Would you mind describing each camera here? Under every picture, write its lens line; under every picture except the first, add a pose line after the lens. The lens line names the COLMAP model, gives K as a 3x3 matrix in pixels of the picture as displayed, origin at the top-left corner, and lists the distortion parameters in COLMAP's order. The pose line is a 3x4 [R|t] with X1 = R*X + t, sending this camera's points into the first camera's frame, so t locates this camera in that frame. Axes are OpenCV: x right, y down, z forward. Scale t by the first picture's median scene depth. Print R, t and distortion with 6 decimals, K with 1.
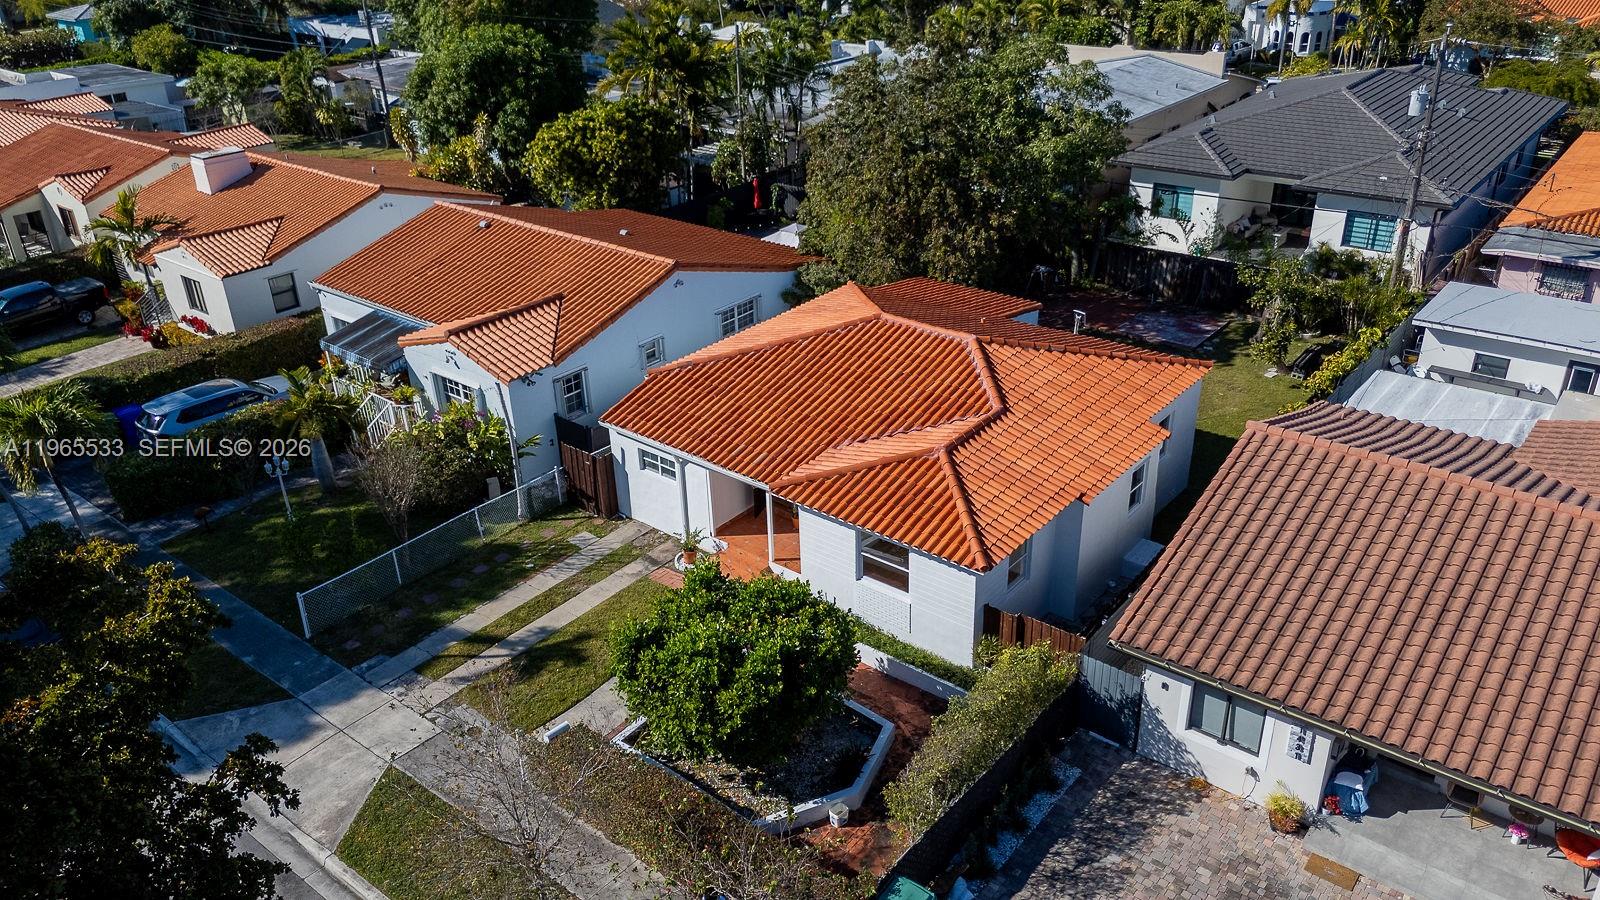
lens RADIAL K [[1176.1, 0, 800.0], [0, 1176.1, 450.0], [0, 0, 1]] dist [0.076956, -0.073129]
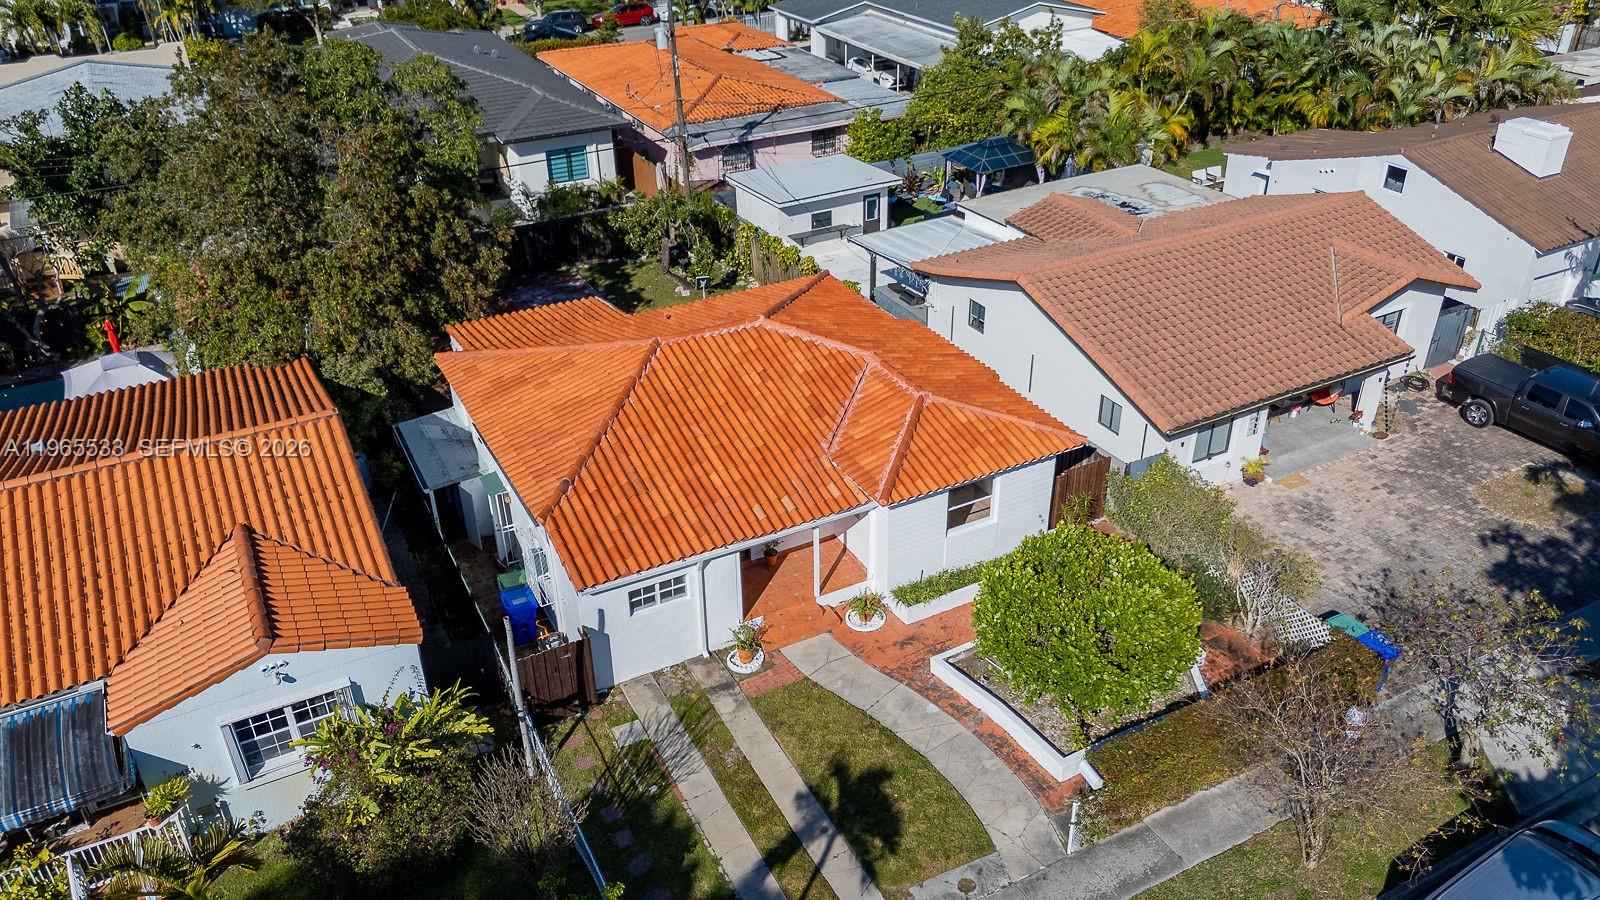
lens RADIAL K [[1176.1, 0, 800.0], [0, 1176.1, 450.0], [0, 0, 1]] dist [0.076956, -0.073129]
pose [[0.395721, -0.448232, 0.801557, -0.685202], [0.425517, 0.862951, 0.272490, -0.252246], [-0.813843, 0.233246, 0.532218, 0.450250]]
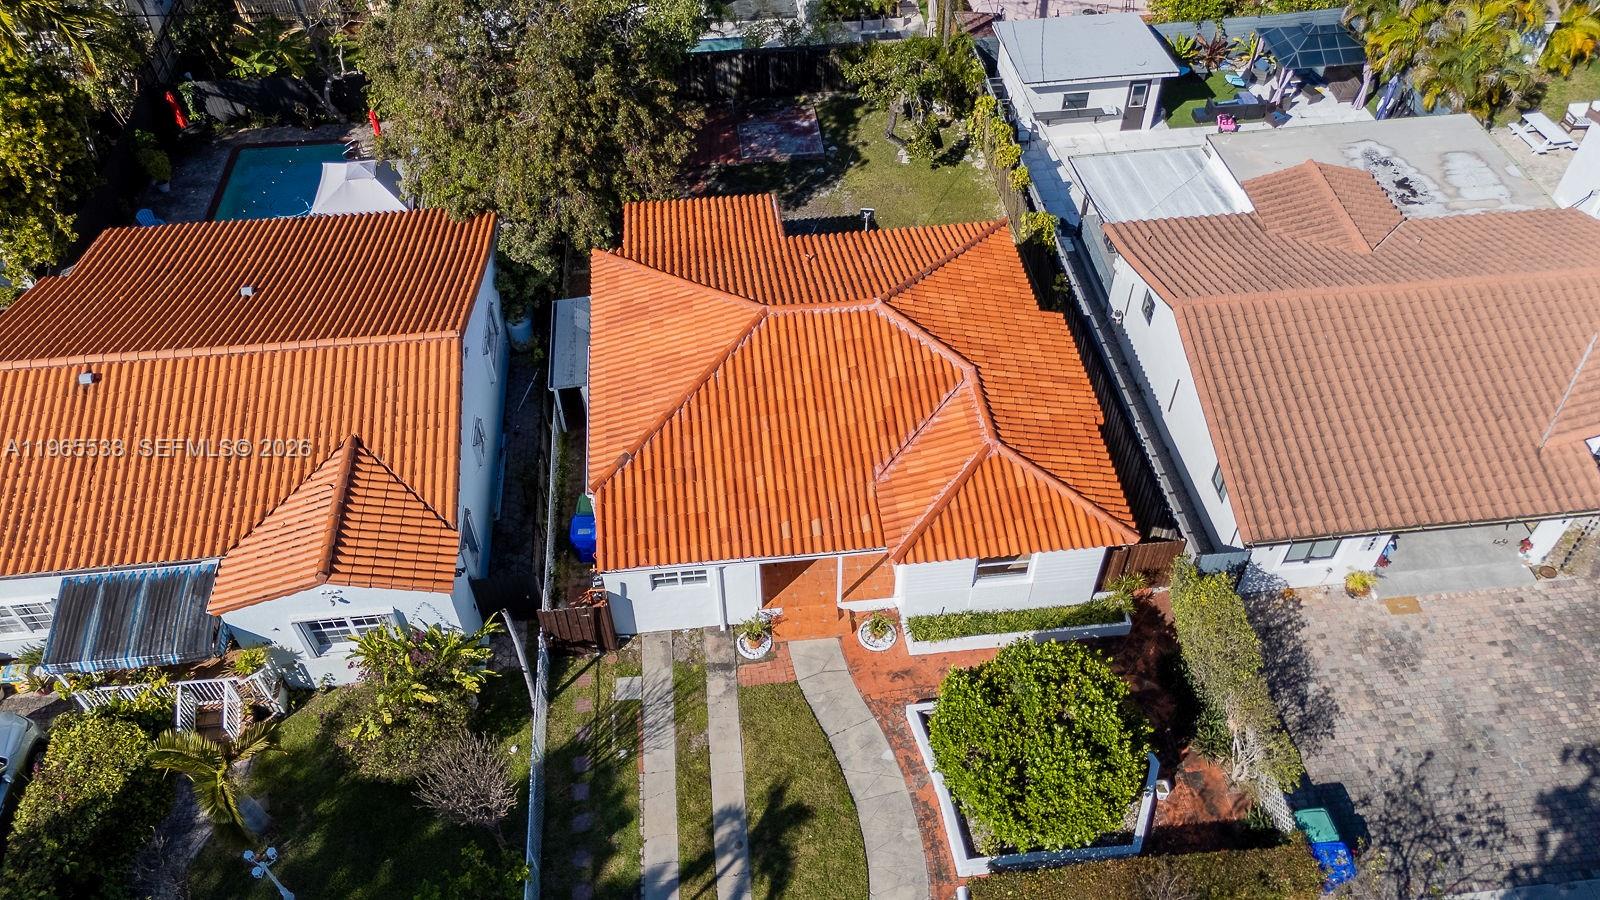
lens RADIAL K [[1176.1, 0, 800.0], [0, 1176.1, 450.0], [0, 0, 1]] dist [0.076956, -0.073129]
pose [[0.705357, -0.504618, 0.497828, -0.449710], [0.314505, 0.852177, 0.418187, -0.415597], [-0.635262, -0.138401, 0.759794, 0.260158]]
